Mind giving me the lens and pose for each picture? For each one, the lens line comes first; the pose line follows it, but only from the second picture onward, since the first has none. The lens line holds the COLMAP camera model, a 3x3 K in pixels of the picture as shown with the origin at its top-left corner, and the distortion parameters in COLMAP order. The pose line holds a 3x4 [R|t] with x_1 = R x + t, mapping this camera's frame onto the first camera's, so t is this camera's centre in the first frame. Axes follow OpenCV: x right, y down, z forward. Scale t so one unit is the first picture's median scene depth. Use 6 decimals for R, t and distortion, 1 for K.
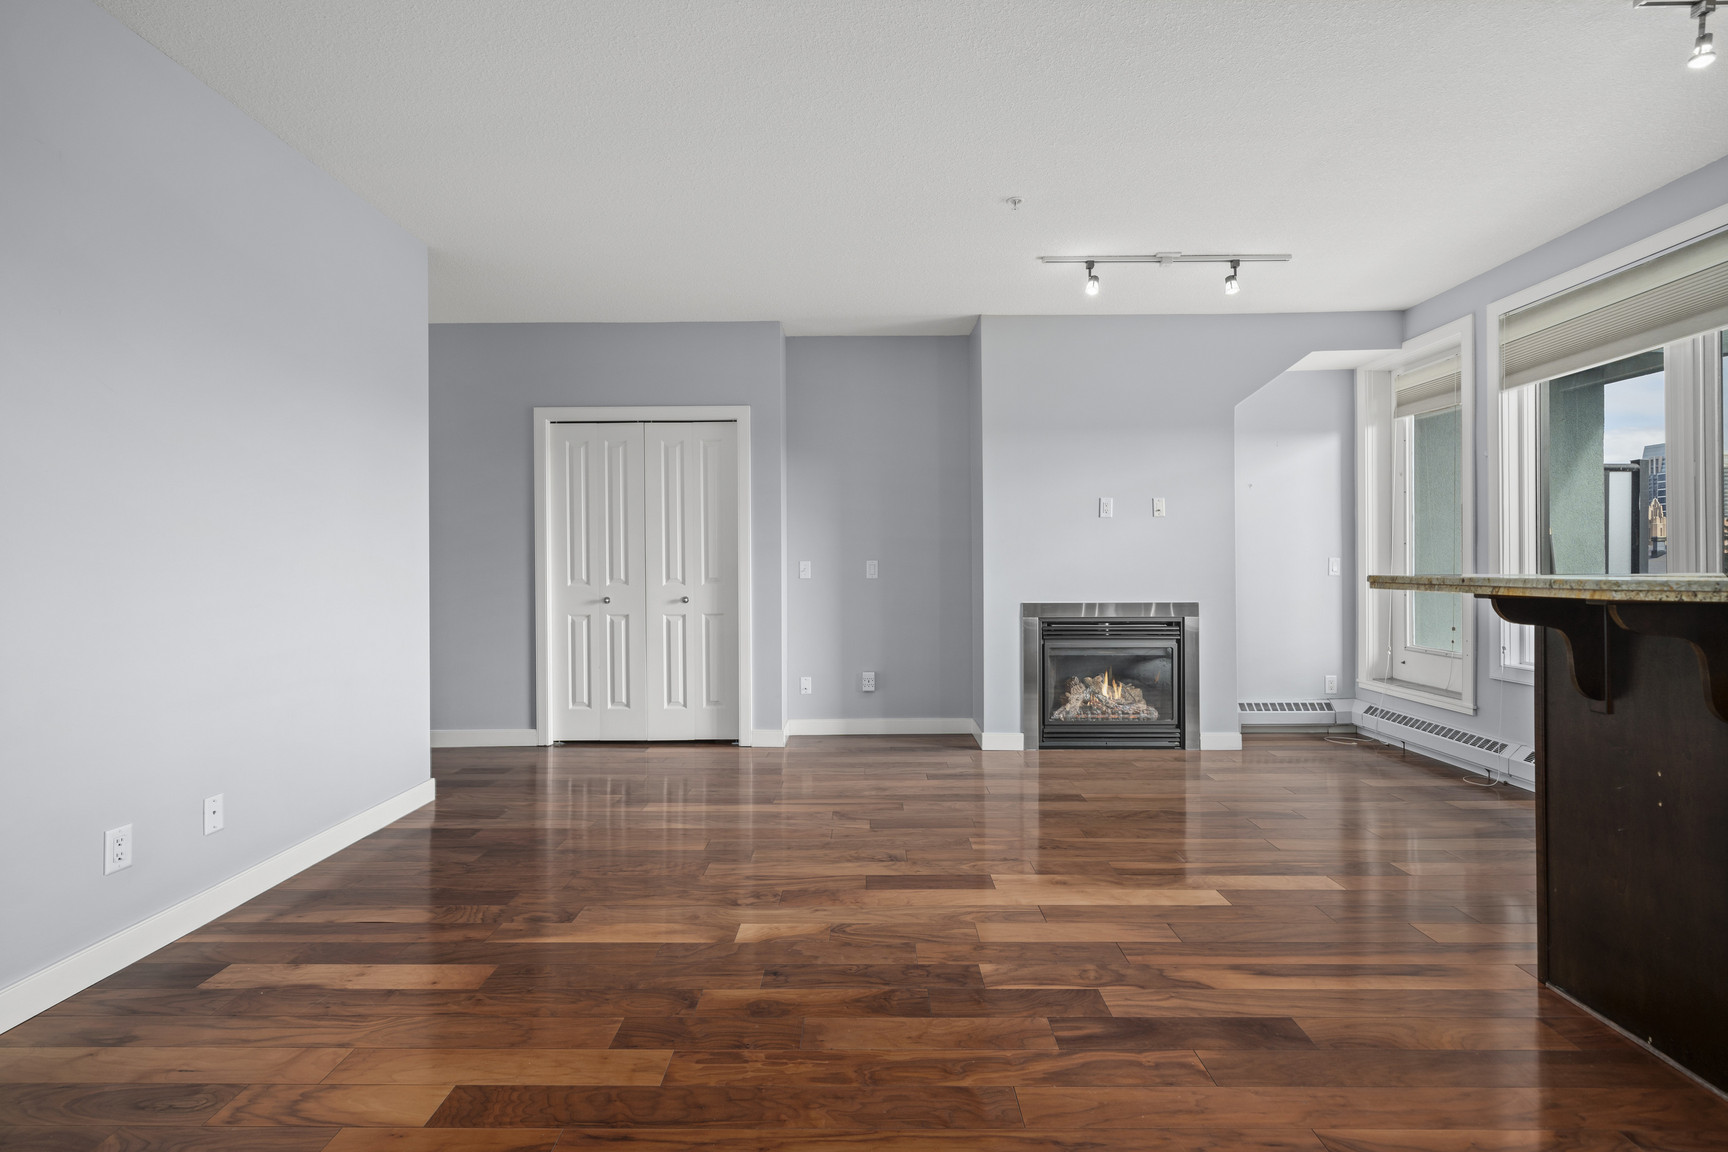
lens RADIAL K [[709.2, 0, 860.7], [0, 709.2, 564.4], [0, 0, 1]] dist [0.000060, -0.000264]
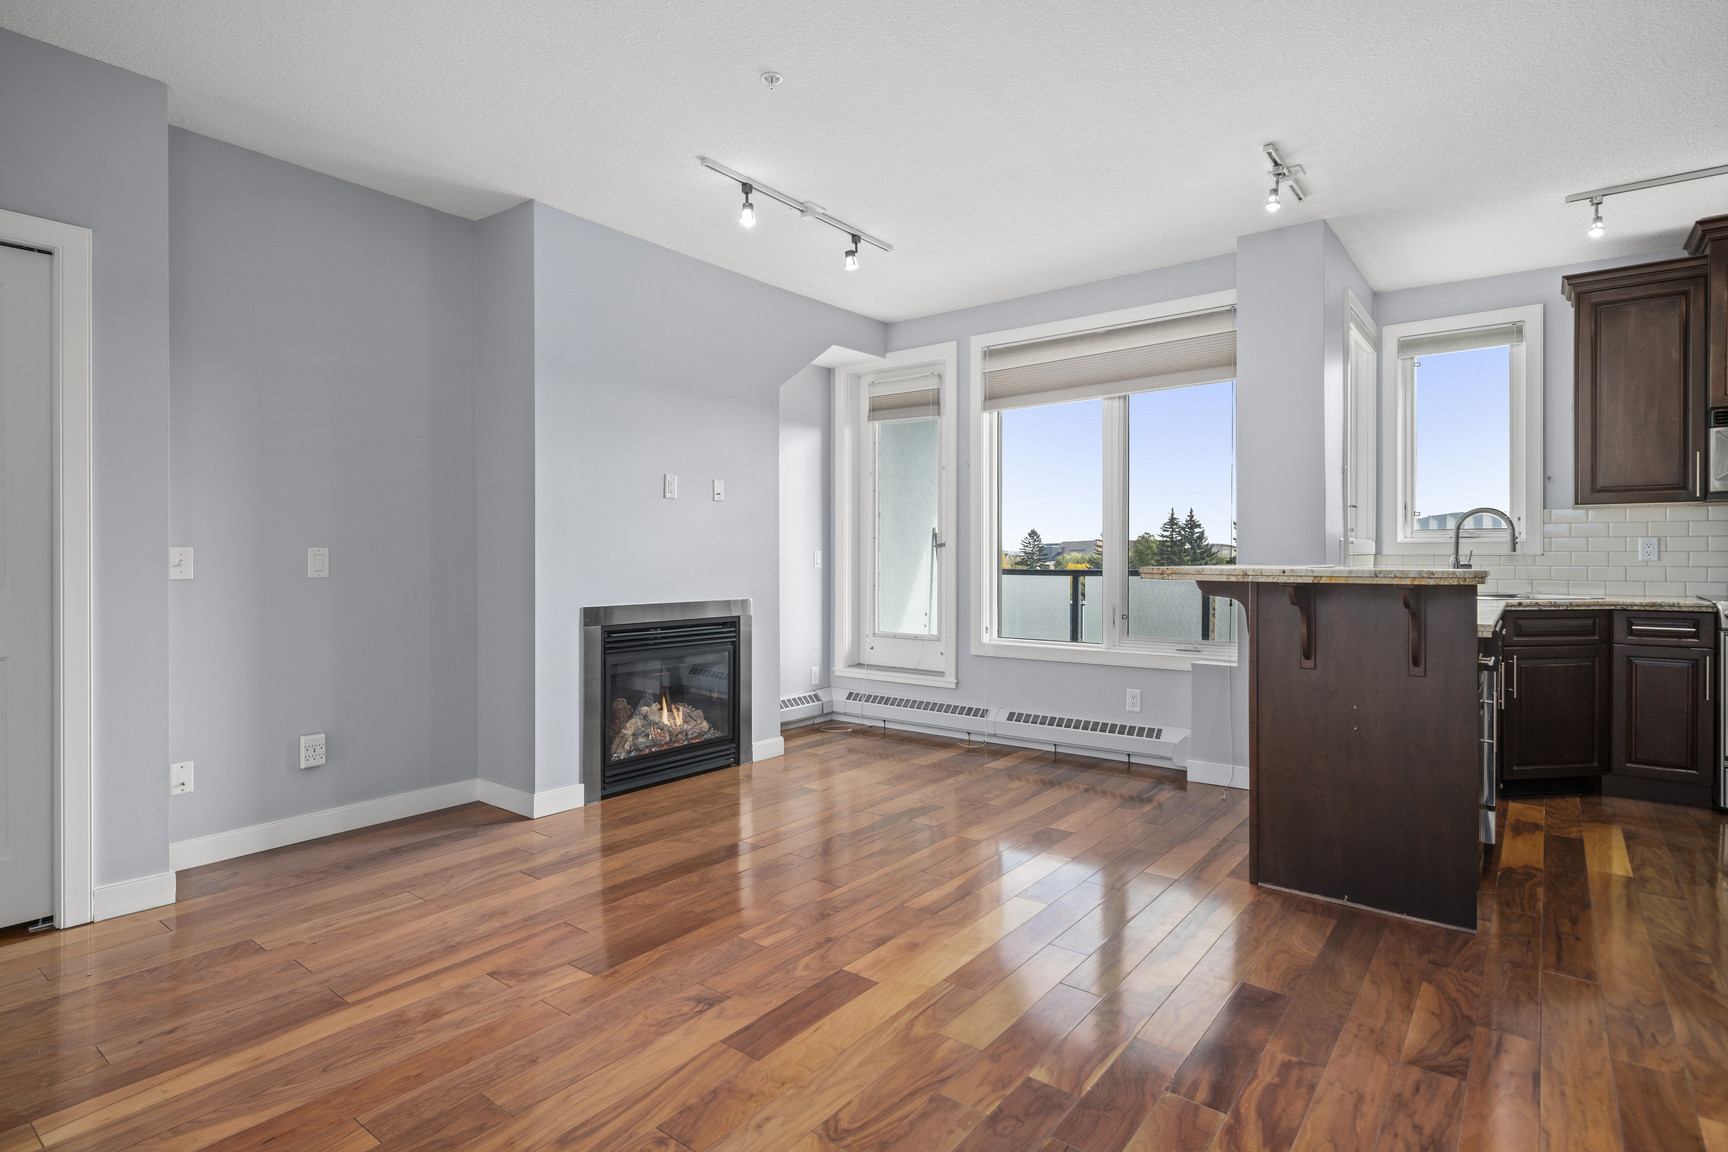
lens RADIAL K [[849.4, 0, 788.0], [0, 849.4, 557.1], [0, 0, 1]] dist [0.000688, -0.000948]
pose [[0.646222, 0.003839, 0.763140, -0.316206], [-0.005305, 0.999986, -0.000538, 0.000977], [-0.763131, -0.003701, 0.646233, 0.269715]]
